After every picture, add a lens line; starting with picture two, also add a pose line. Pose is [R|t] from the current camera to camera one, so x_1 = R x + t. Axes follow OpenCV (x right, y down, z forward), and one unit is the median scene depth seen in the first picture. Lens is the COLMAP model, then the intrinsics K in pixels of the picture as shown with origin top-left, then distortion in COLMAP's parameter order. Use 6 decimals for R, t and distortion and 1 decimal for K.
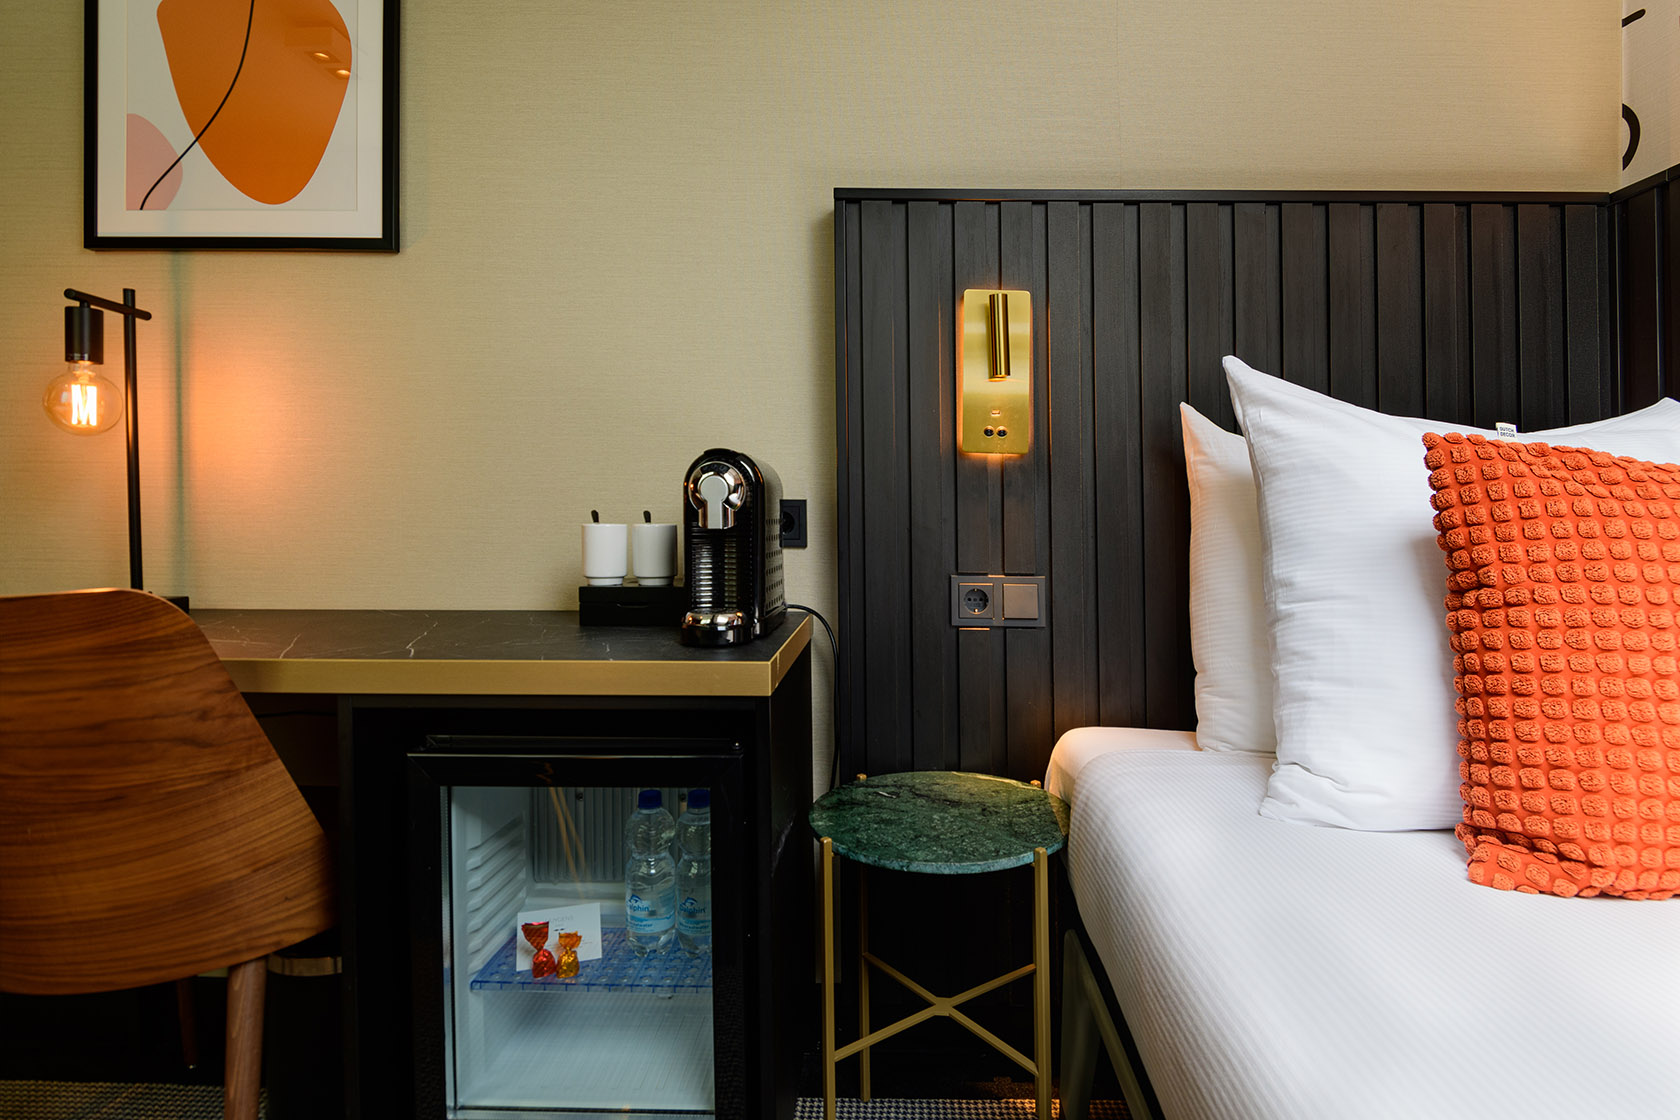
lens RADIAL K [[897.4, 0, 867.7], [0, 897.4, 488.1], [0, 0, 1]] dist [-0.003628, -0.001206]
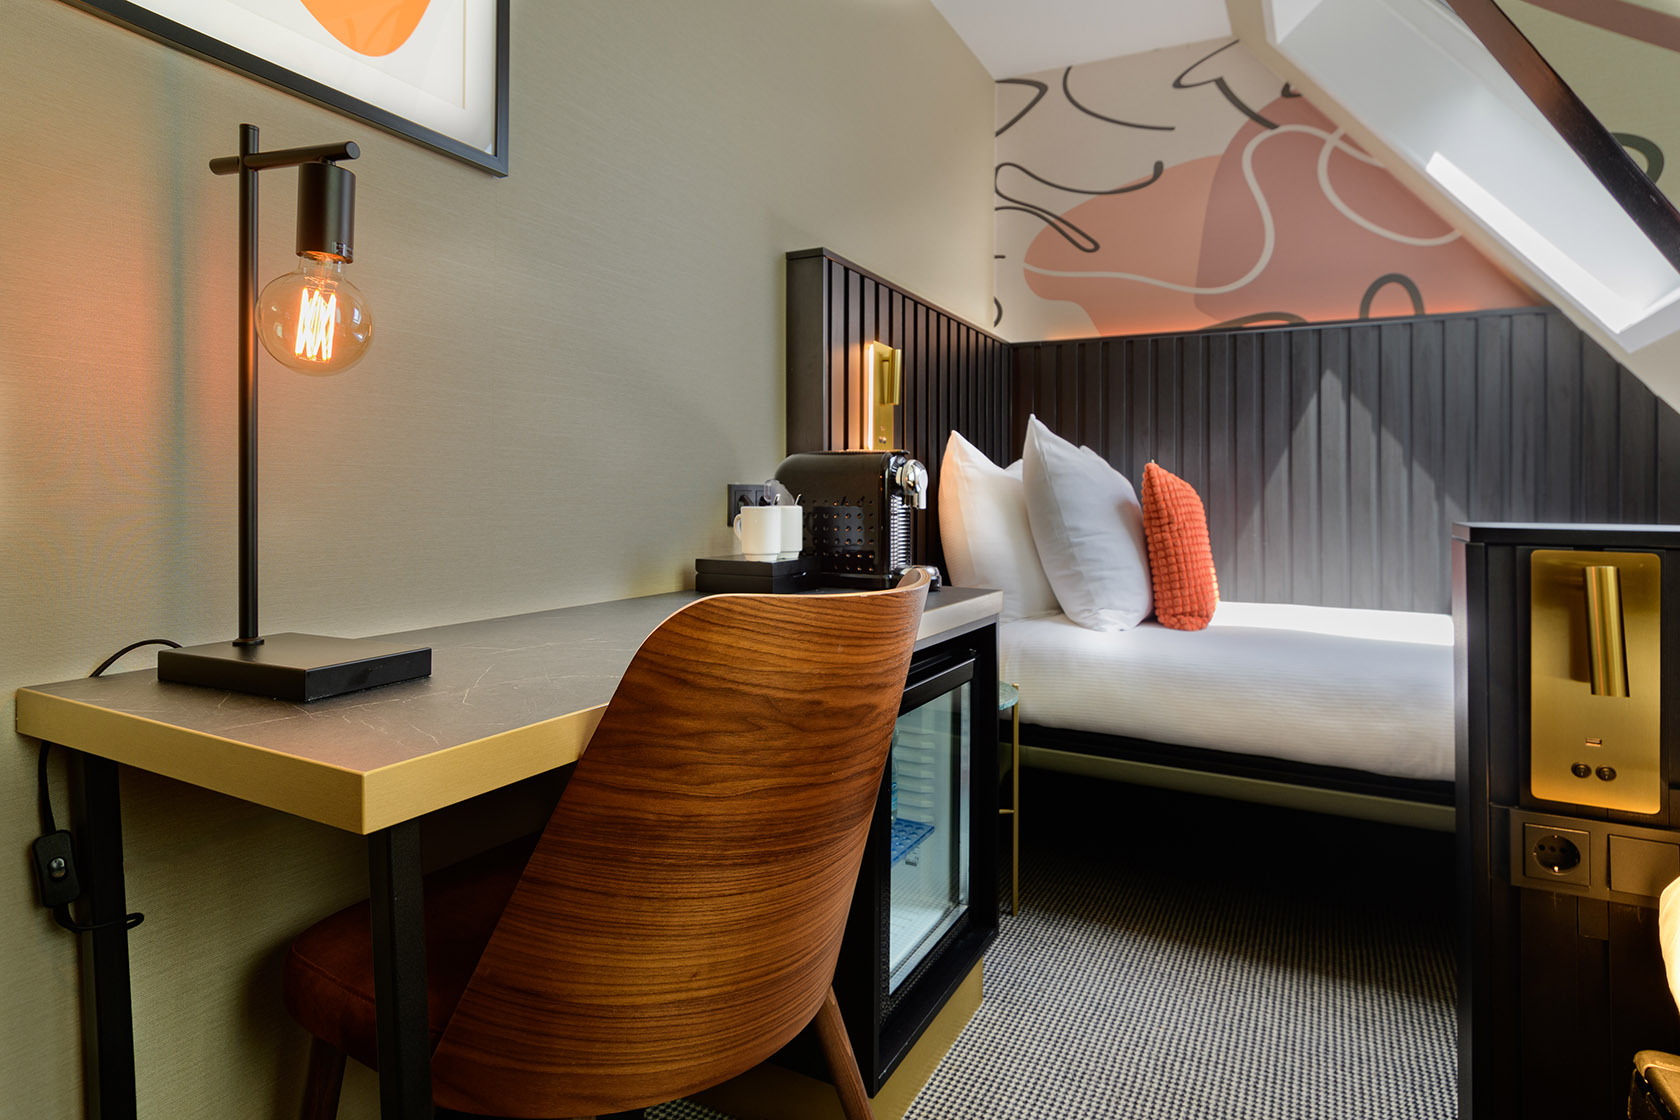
lens RADIAL K [[897.4, 0, 867.7], [0, 897.4, 488.1], [0, 0, 1]] dist [-0.003628, -0.001206]
pose [[0.436007, 0.004912, 0.899930, -1.257402], [-0.014303, 0.999897, 0.001472, 0.011061], [-0.899830, -0.013513, 0.436032, 0.399106]]
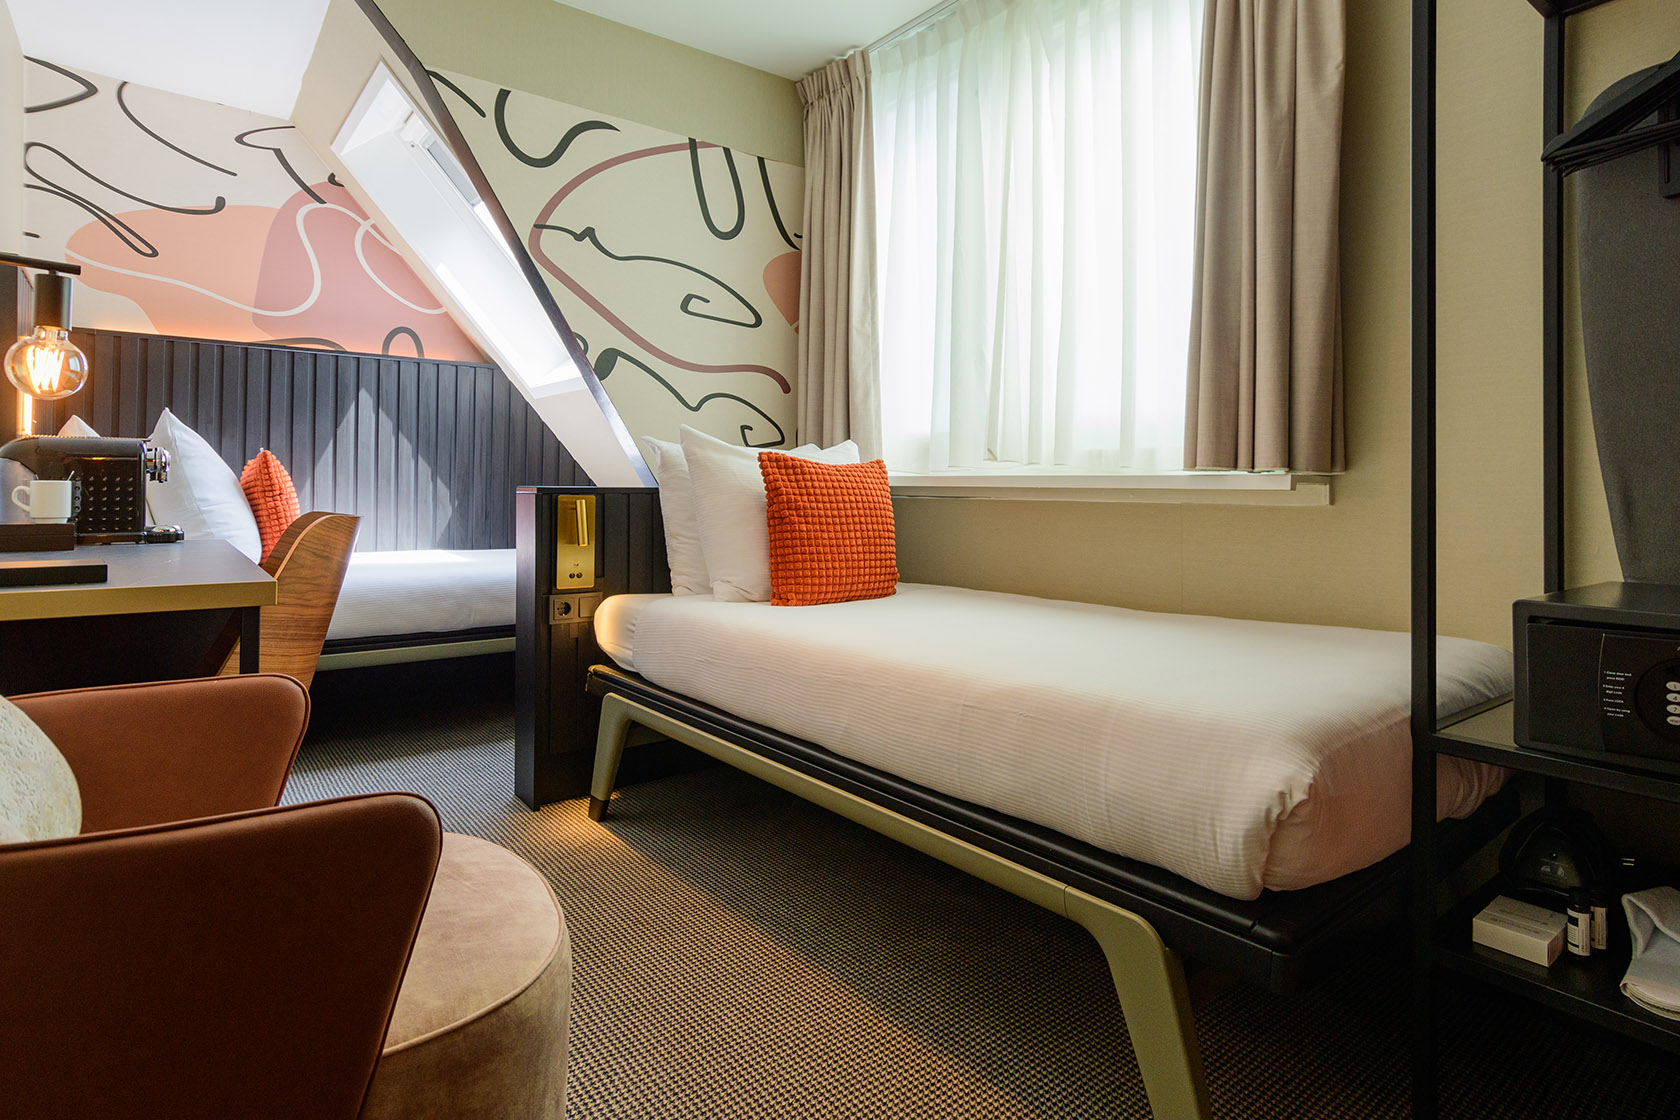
lens RADIAL K [[897.4, 0, 867.7], [0, 897.4, 488.1], [0, 0, 1]] dist [-0.003628, -0.001206]
pose [[-0.640209, -0.015091, 0.768053, -2.196156], [-0.021178, 0.999774, 0.001991, 0.018250], [-0.767909, -0.014991, -0.640383, 0.913001]]
